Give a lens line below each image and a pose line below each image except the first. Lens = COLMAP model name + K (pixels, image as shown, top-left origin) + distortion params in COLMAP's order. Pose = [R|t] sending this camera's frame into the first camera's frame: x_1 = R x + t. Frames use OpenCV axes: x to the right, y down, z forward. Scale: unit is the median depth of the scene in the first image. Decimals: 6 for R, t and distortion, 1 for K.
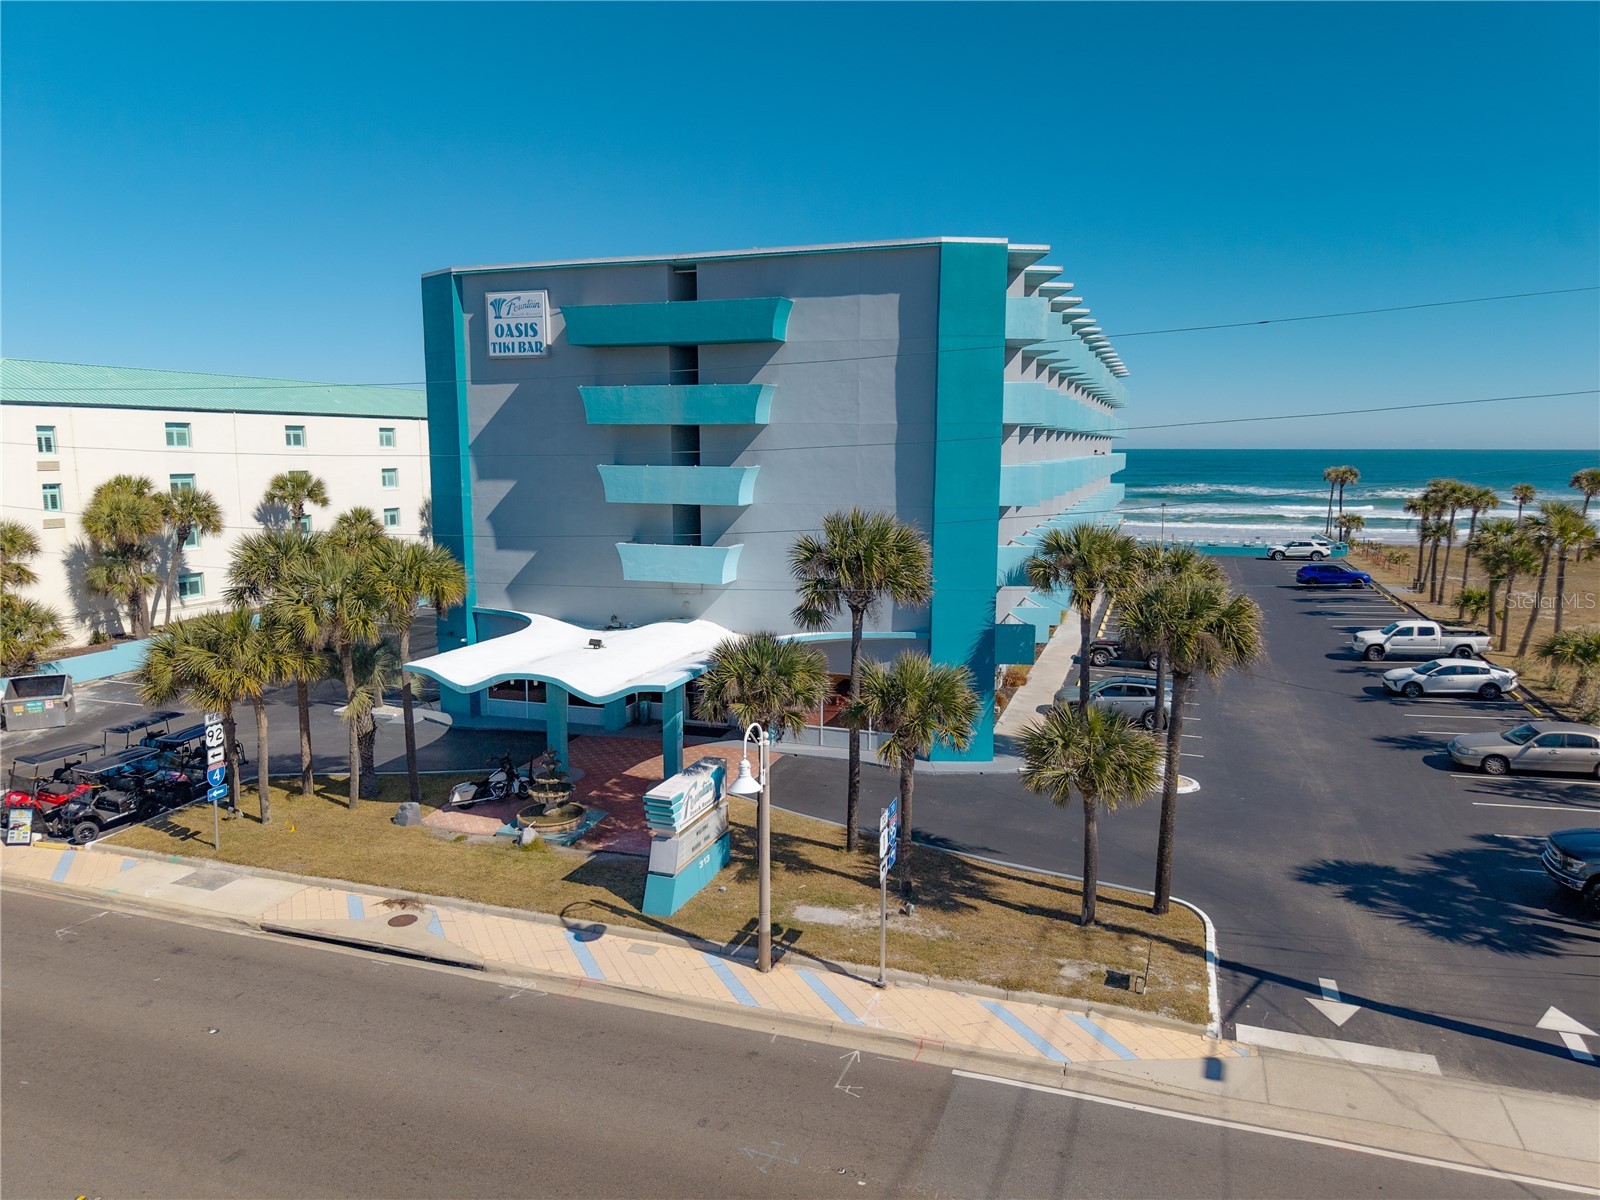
lens RADIAL K [[1111.4, 0, 800.0], [0, 1111.4, 600.0], [0, 0, 1]] dist [0.001809, 0.003792]
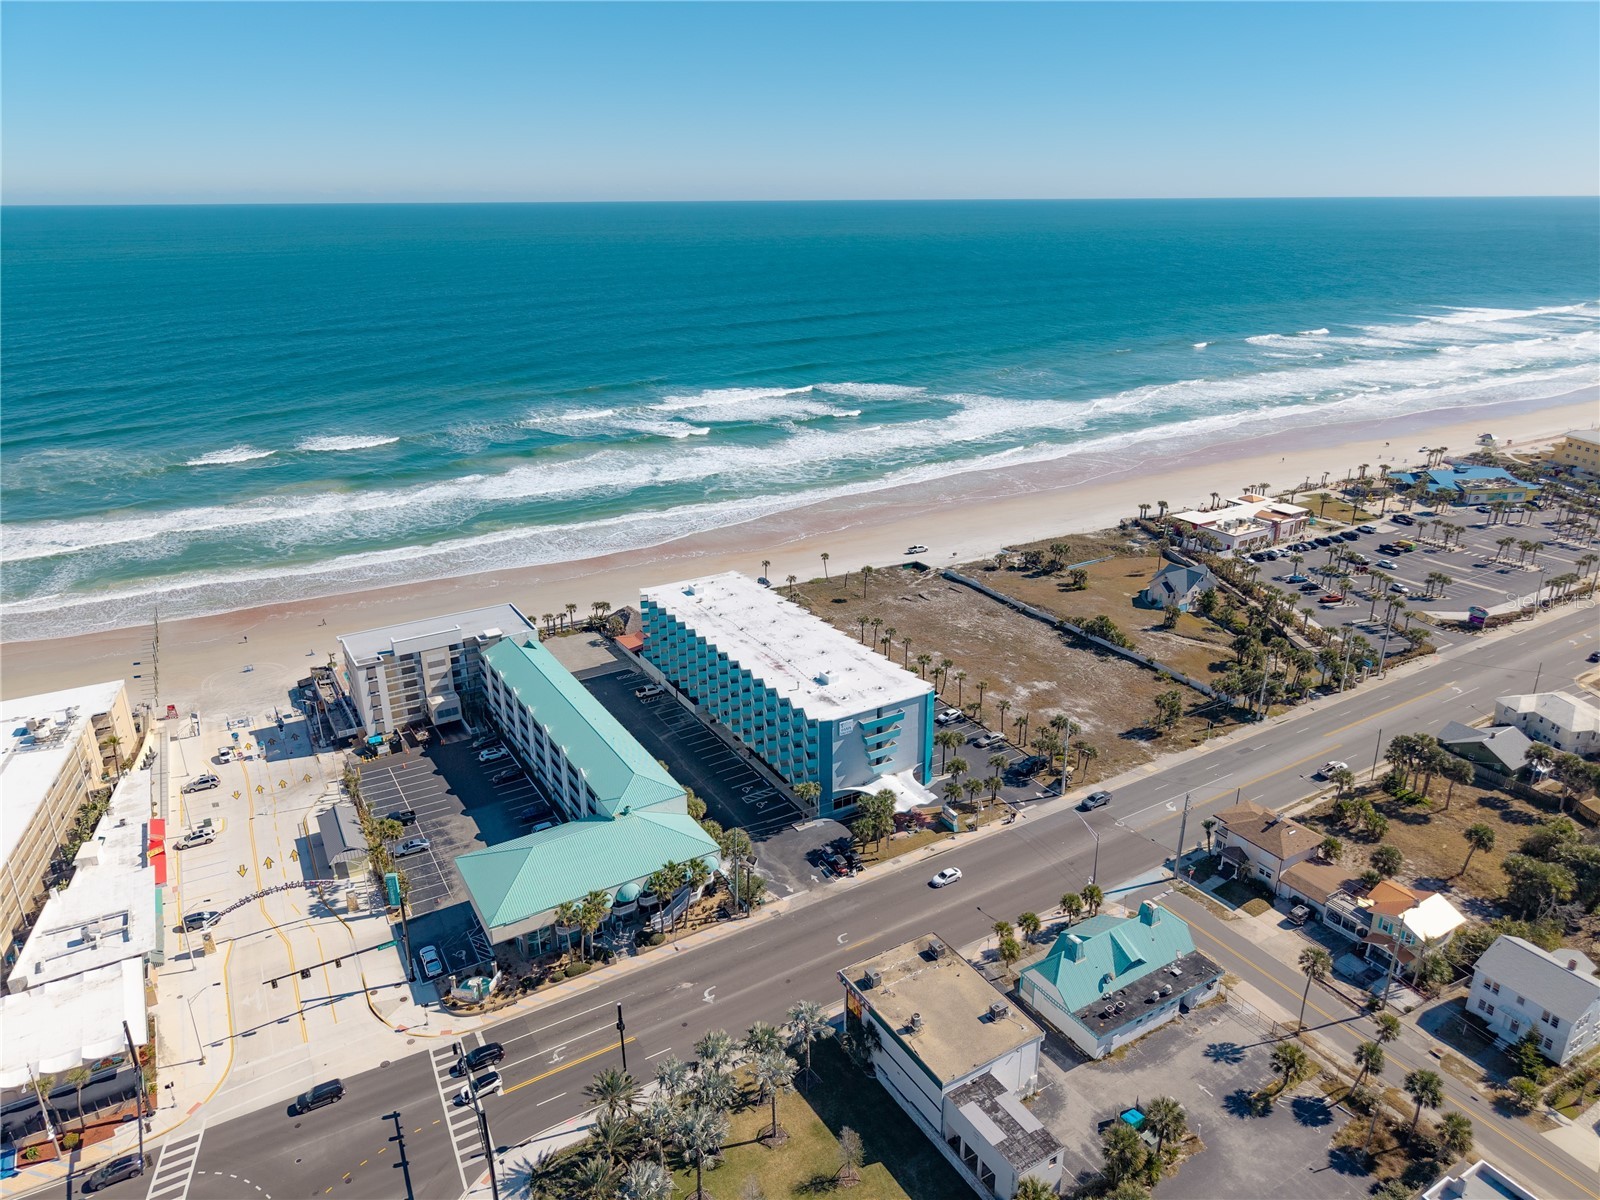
lens RADIAL K [[1088.9, 0, 834.8], [0, 1088.9, 603.0], [0, 0, 1]] dist [0.003922, 0.000529]
pose [[0.623073, -0.274636, 0.732363, -3.436529], [0.114974, 0.958317, 0.261552, -1.935877], [-0.773667, -0.078763, 0.628678, -1.659917]]
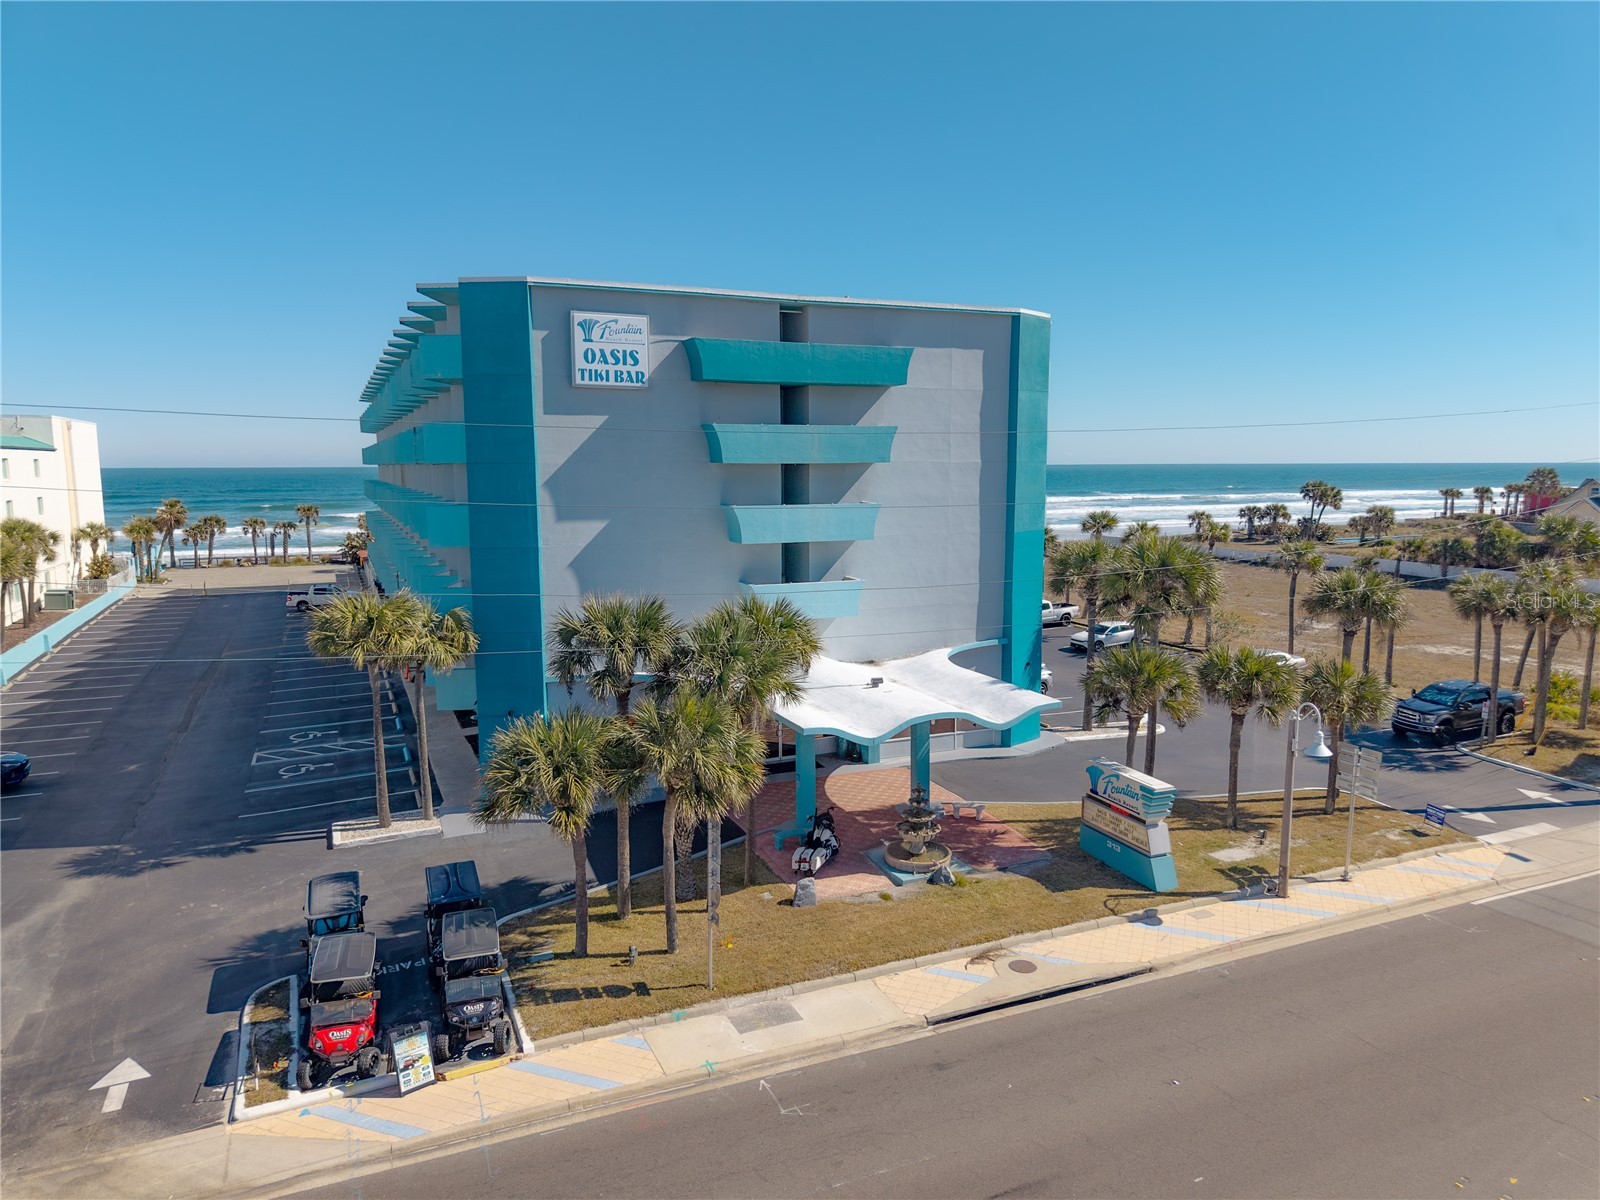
lens RADIAL K [[1088.9, 0, 834.8], [0, 1088.9, 603.0], [0, 0, 1]] dist [0.003922, 0.000529]
pose [[0.721647, -0.091137, 0.686236, -0.799519], [0.100207, 0.994608, 0.026713, -0.056878], [-0.684970, 0.049489, 0.726889, 0.275891]]
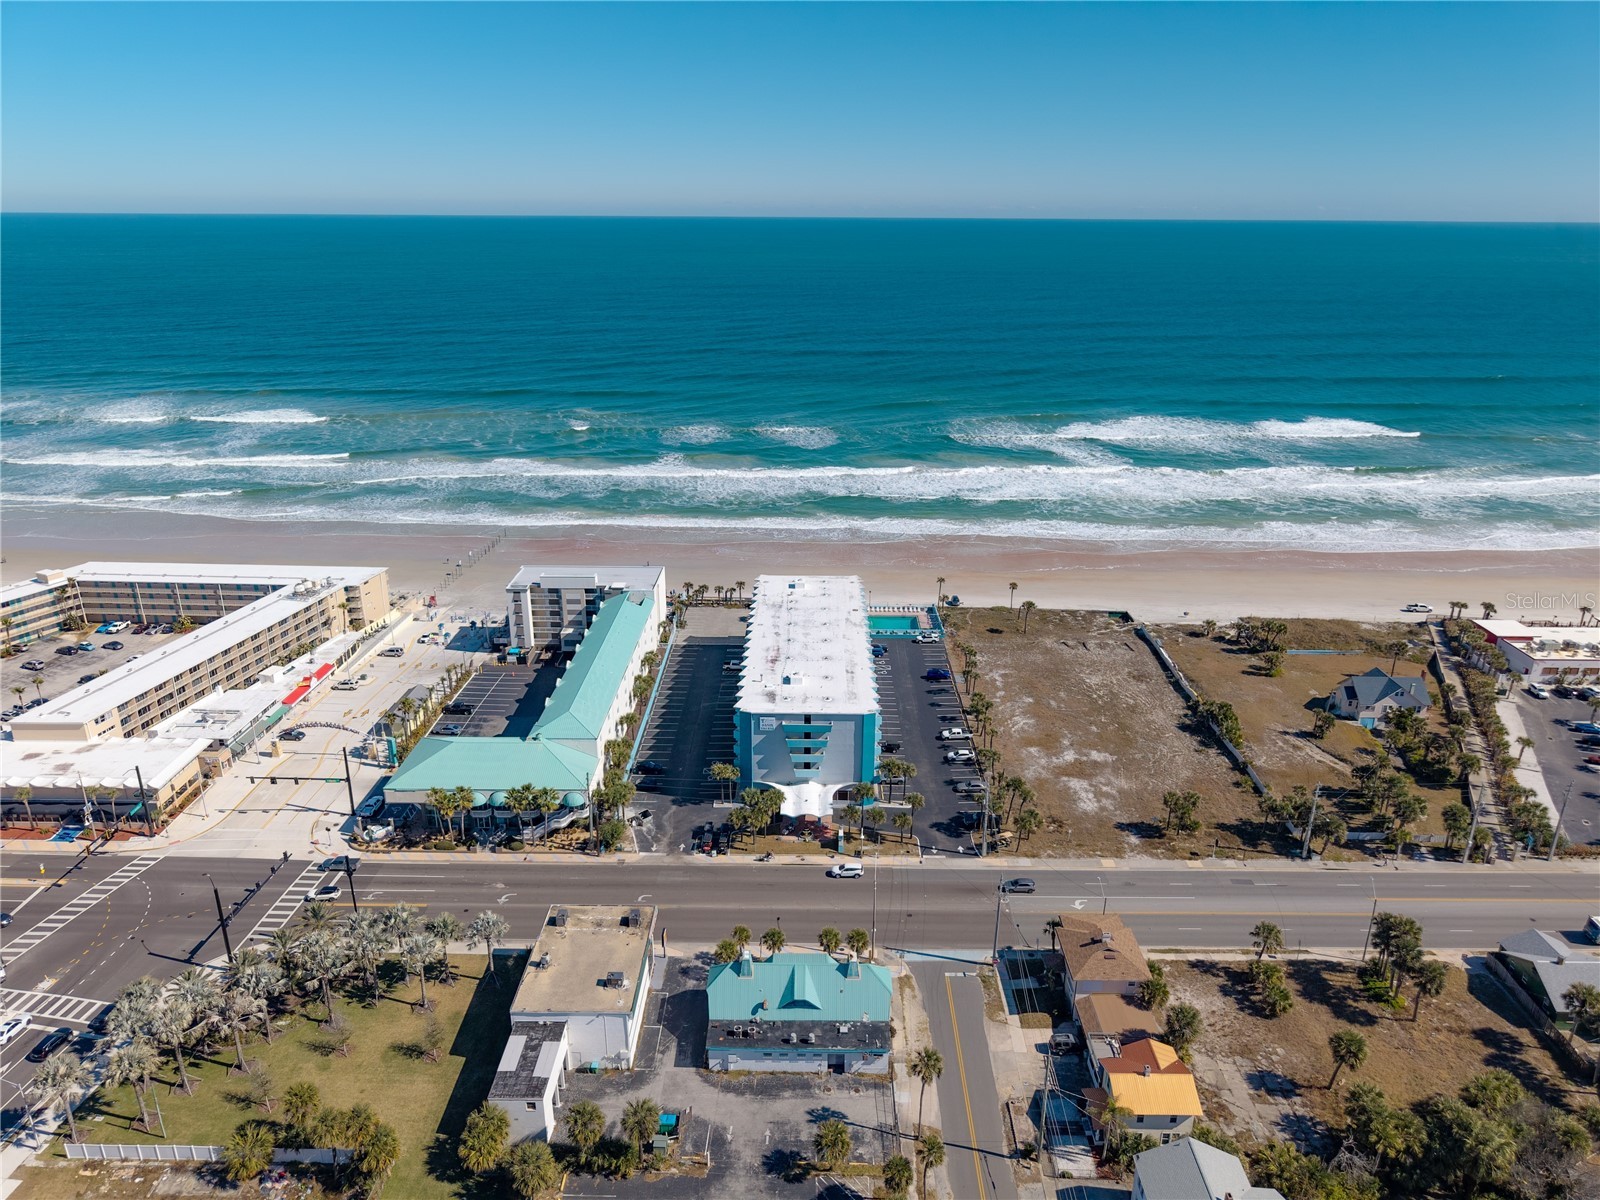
lens RADIAL K [[1105.7, 0, 822.0], [0, 1105.7, 604.7], [0, 0, 1]] dist [-0.002291, 0.000836]
pose [[0.944389, -0.101306, 0.312835, -1.488832], [0.036803, 0.977946, 0.205588, -1.745540], [-0.326763, -0.182642, 0.927291, -3.326466]]
